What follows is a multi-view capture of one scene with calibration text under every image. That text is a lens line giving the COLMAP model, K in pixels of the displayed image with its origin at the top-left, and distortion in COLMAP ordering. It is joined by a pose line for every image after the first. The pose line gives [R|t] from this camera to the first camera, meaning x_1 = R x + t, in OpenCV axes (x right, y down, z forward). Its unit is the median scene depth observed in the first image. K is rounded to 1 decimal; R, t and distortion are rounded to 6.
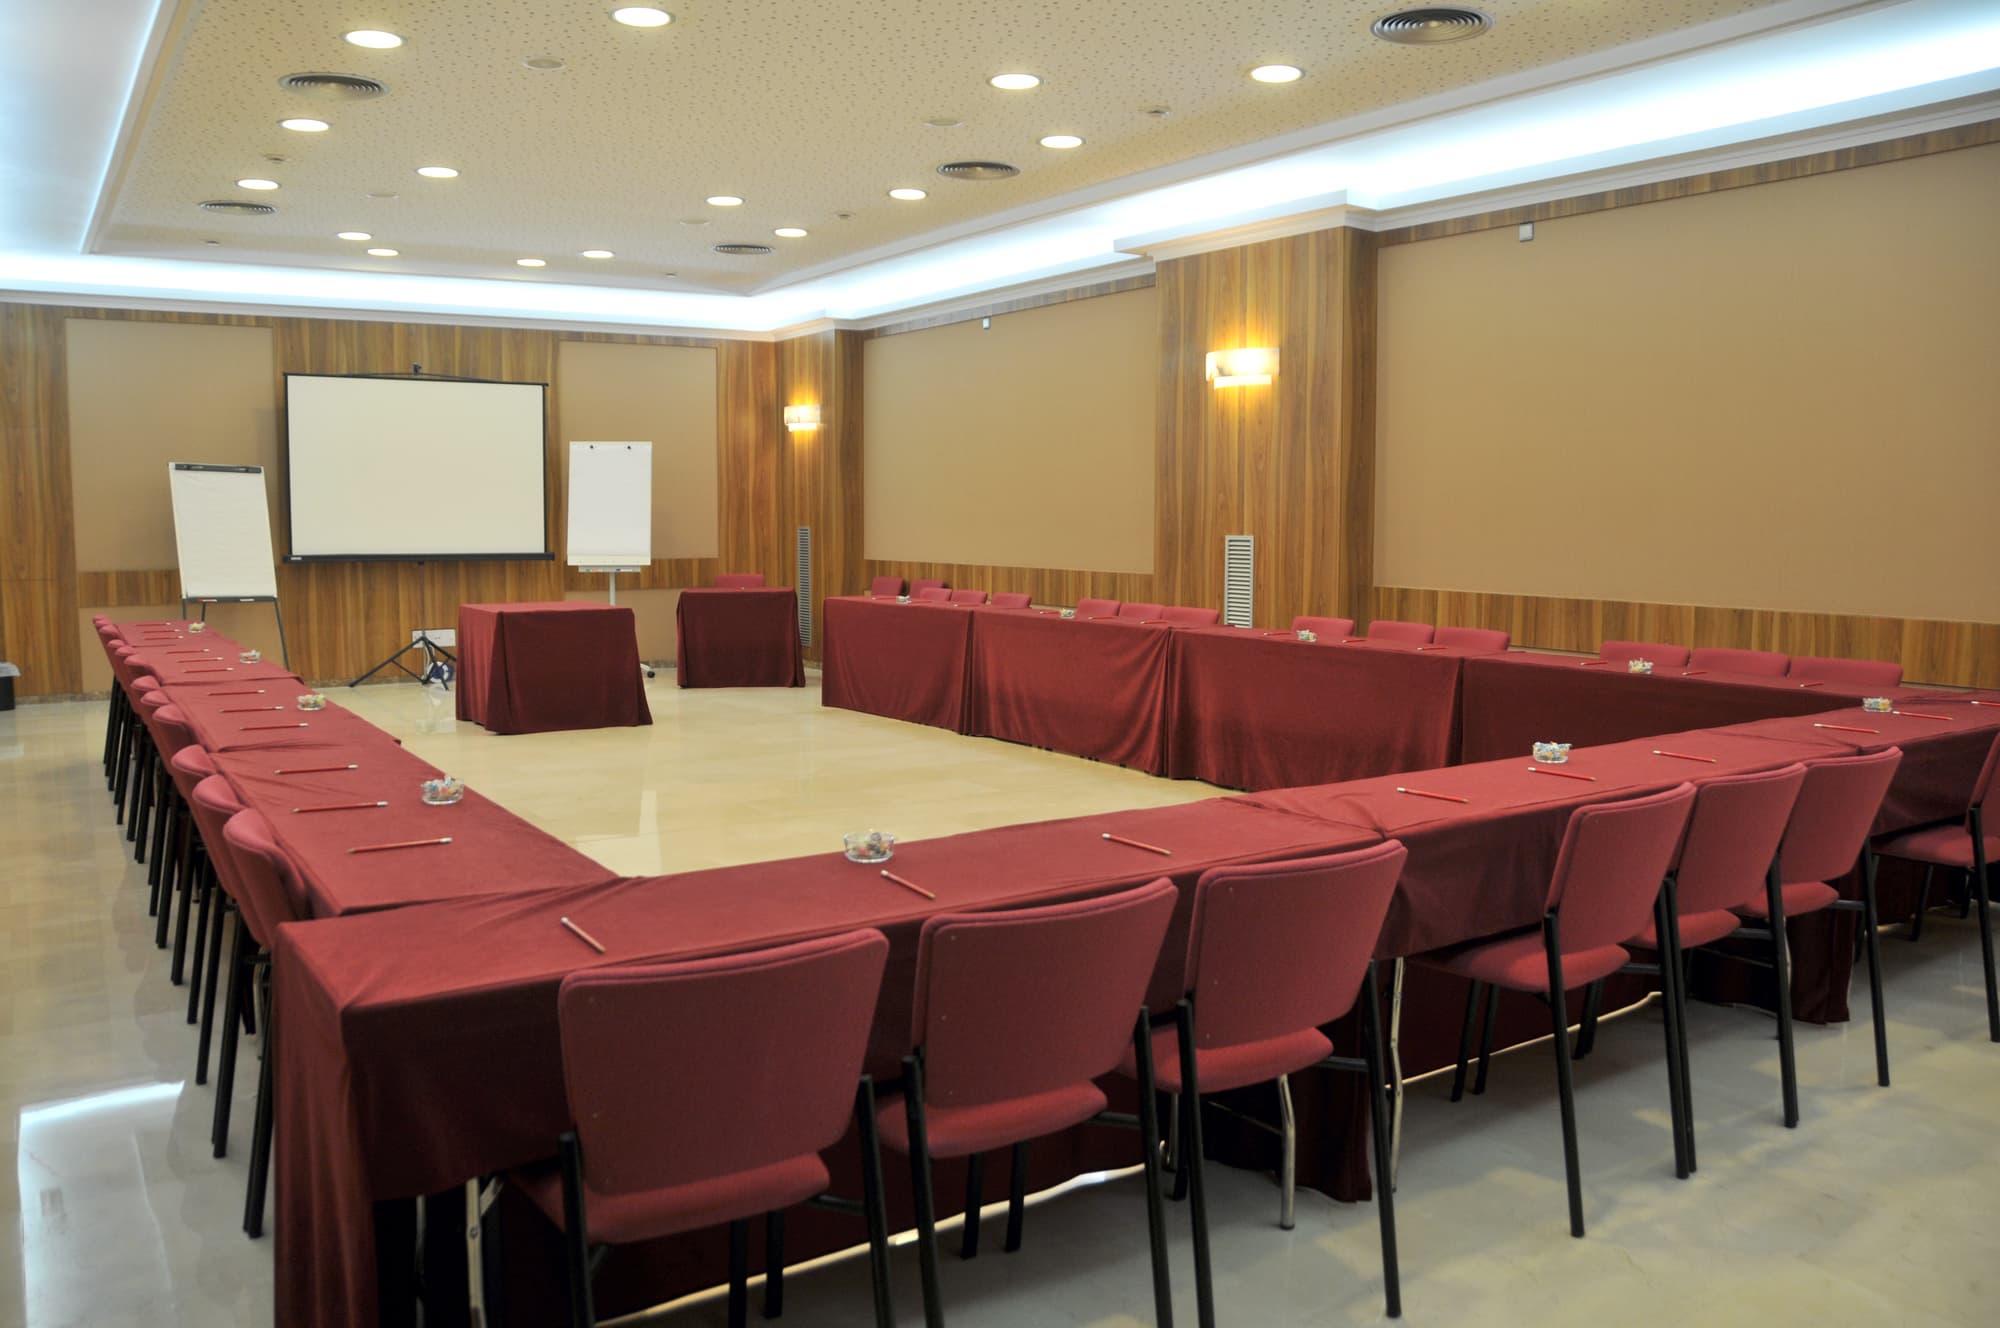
lens RADIAL K [[1584.9, 0, 1000.0], [0, 1584.9, 664.0], [0, 0, 1]] dist [-0.177166, 0.152220]
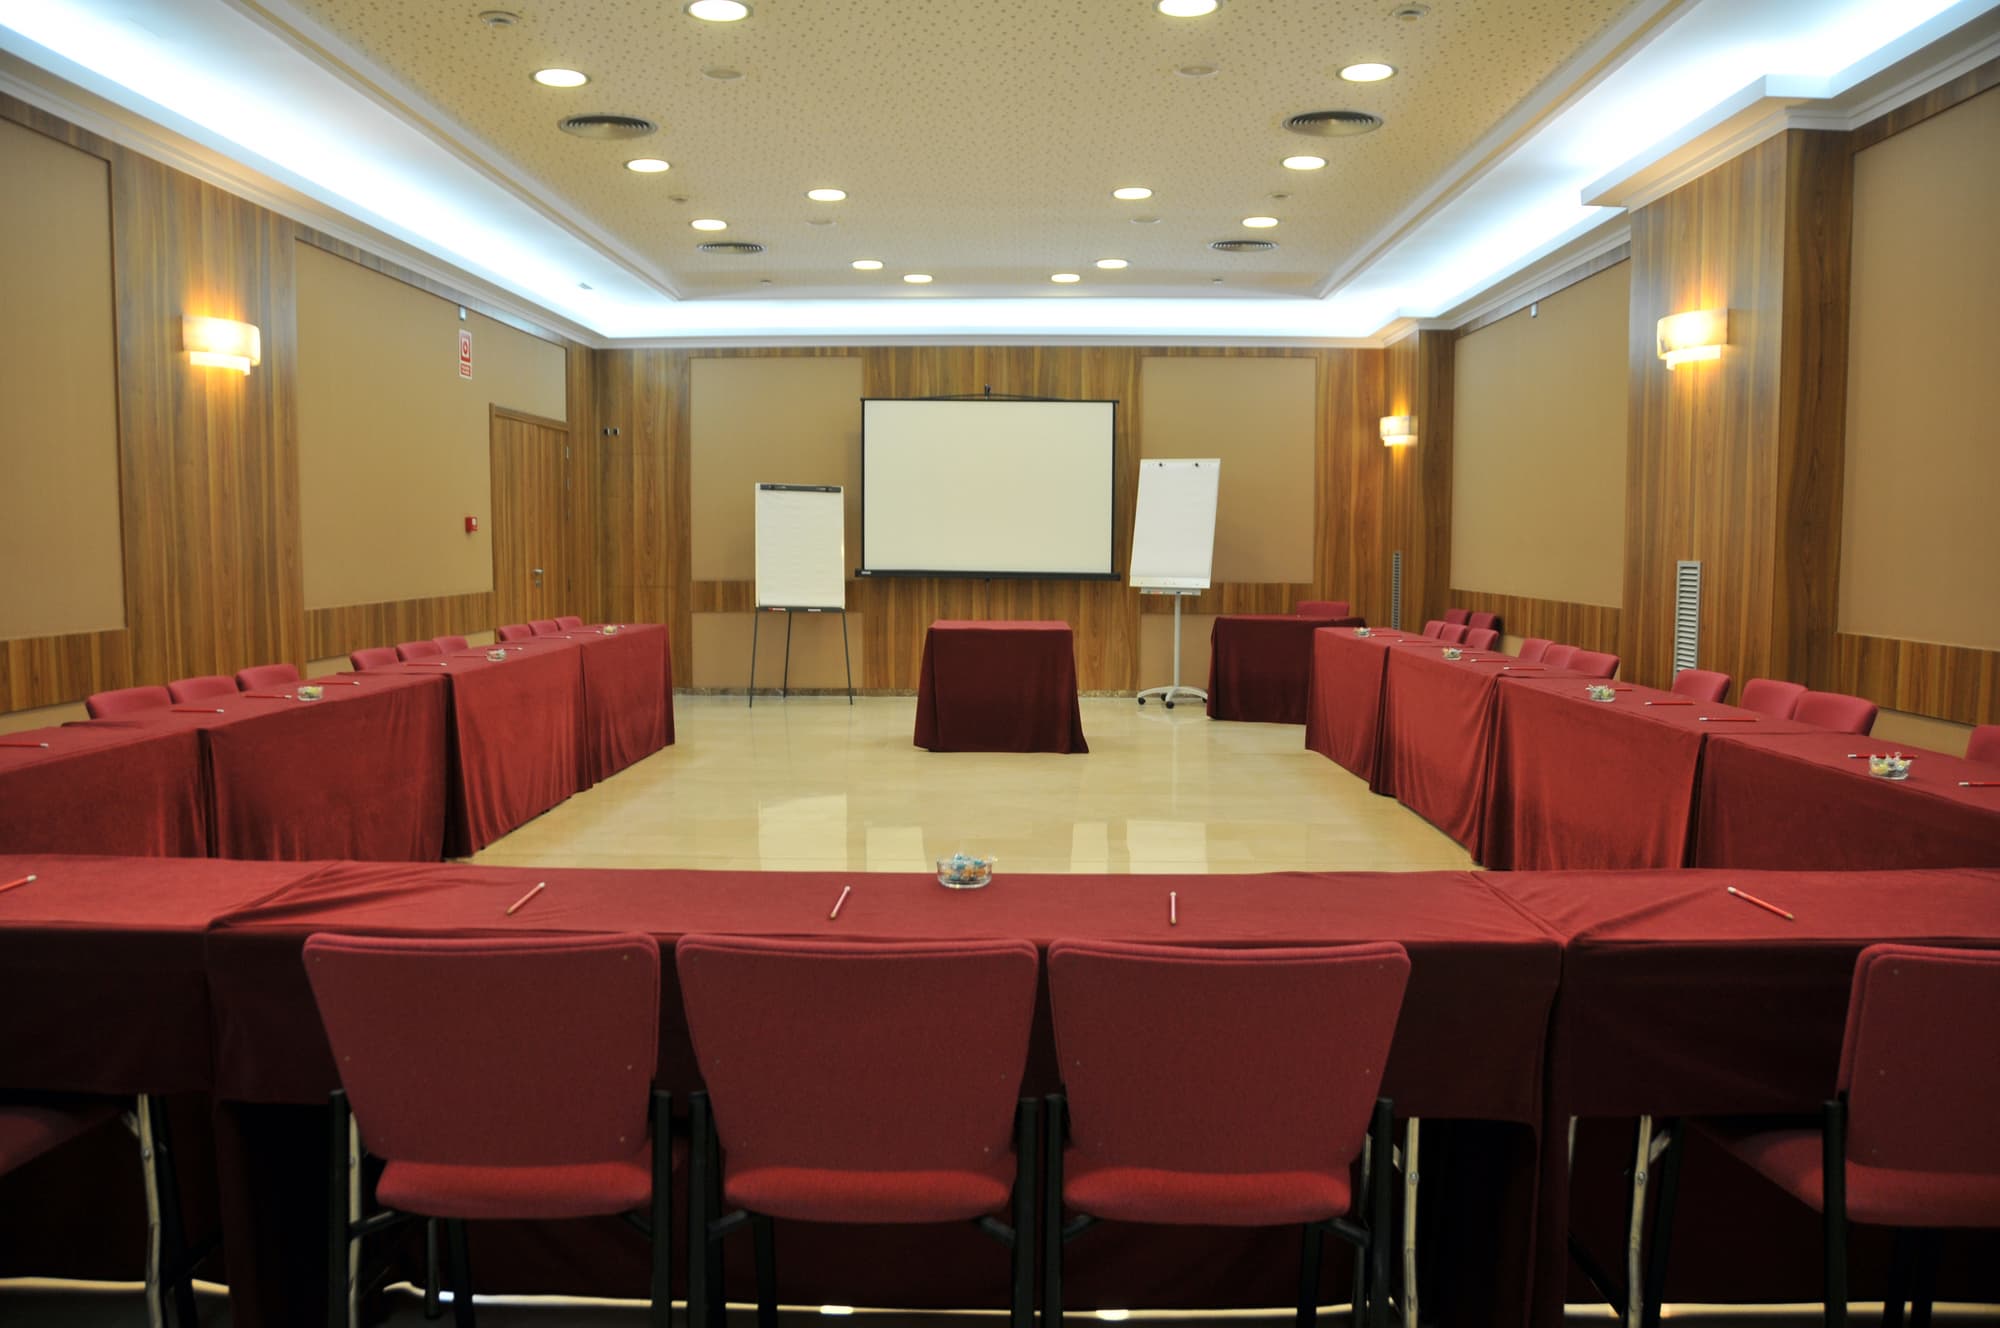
lens RADIAL K [[1584.9, 0, 1000.0], [0, 1584.9, 664.0], [0, 0, 1]] dist [-0.177166, 0.152220]
pose [[0.813749, 0.045724, -0.579415, 0.252378], [-0.057254, 0.998358, -0.001624, -0.009403], [0.578390, 0.034495, 0.815031, 0.166851]]
